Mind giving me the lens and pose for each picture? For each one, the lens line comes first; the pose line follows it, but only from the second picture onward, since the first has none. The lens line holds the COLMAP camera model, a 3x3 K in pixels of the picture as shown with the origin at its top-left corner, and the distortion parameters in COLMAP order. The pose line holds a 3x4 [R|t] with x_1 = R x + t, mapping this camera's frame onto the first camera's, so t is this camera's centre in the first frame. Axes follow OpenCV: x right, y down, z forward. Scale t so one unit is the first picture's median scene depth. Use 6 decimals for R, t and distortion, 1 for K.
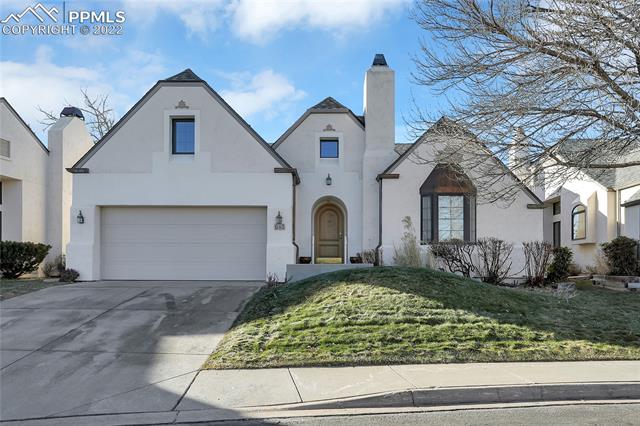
lens RADIAL K [[530.2, 0, 320.0], [0, 530.2, 213.0], [0, 0, 1]] dist [-0.005924, 0.002058]
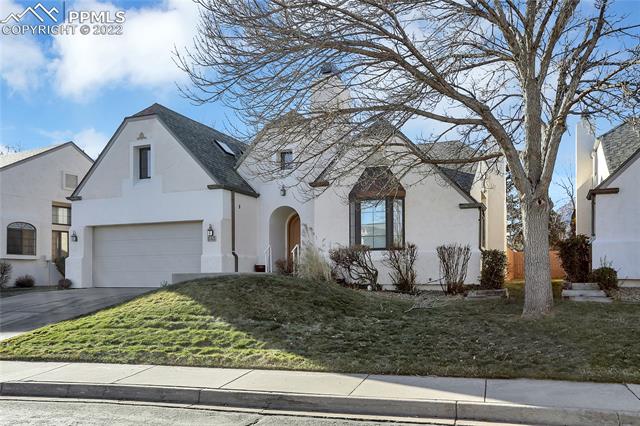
lens RADIAL K [[530.2, 0, 320.0], [0, 530.2, 213.0], [0, 0, 1]] dist [-0.005924, 0.002058]
pose [[0.933536, -0.052303, -0.354647, 0.506546], [0.048655, 0.998631, -0.019202, 0.004988], [0.355166, 0.000671, 0.934803, 0.053995]]
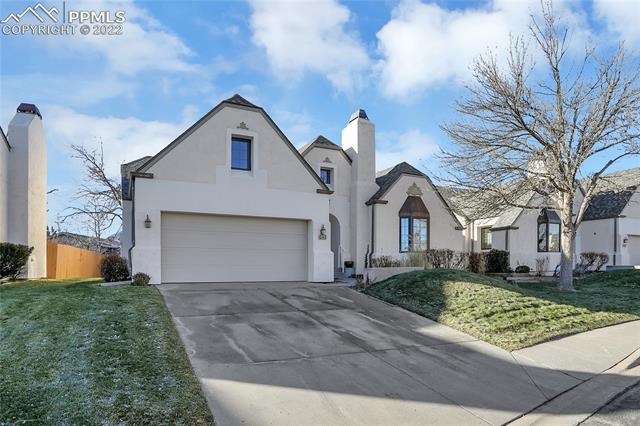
lens RADIAL K [[401.9, 0, 320.3], [0, 401.9, 238.0], [0, 0, 1]] dist [-0.018688, -0.001113]
pose [[0.886888, 0.028821, 0.461084, -0.500264], [-0.044715, 0.998721, 0.023583, 0.006027], [-0.459815, -0.041533, 0.887043, 0.158798]]
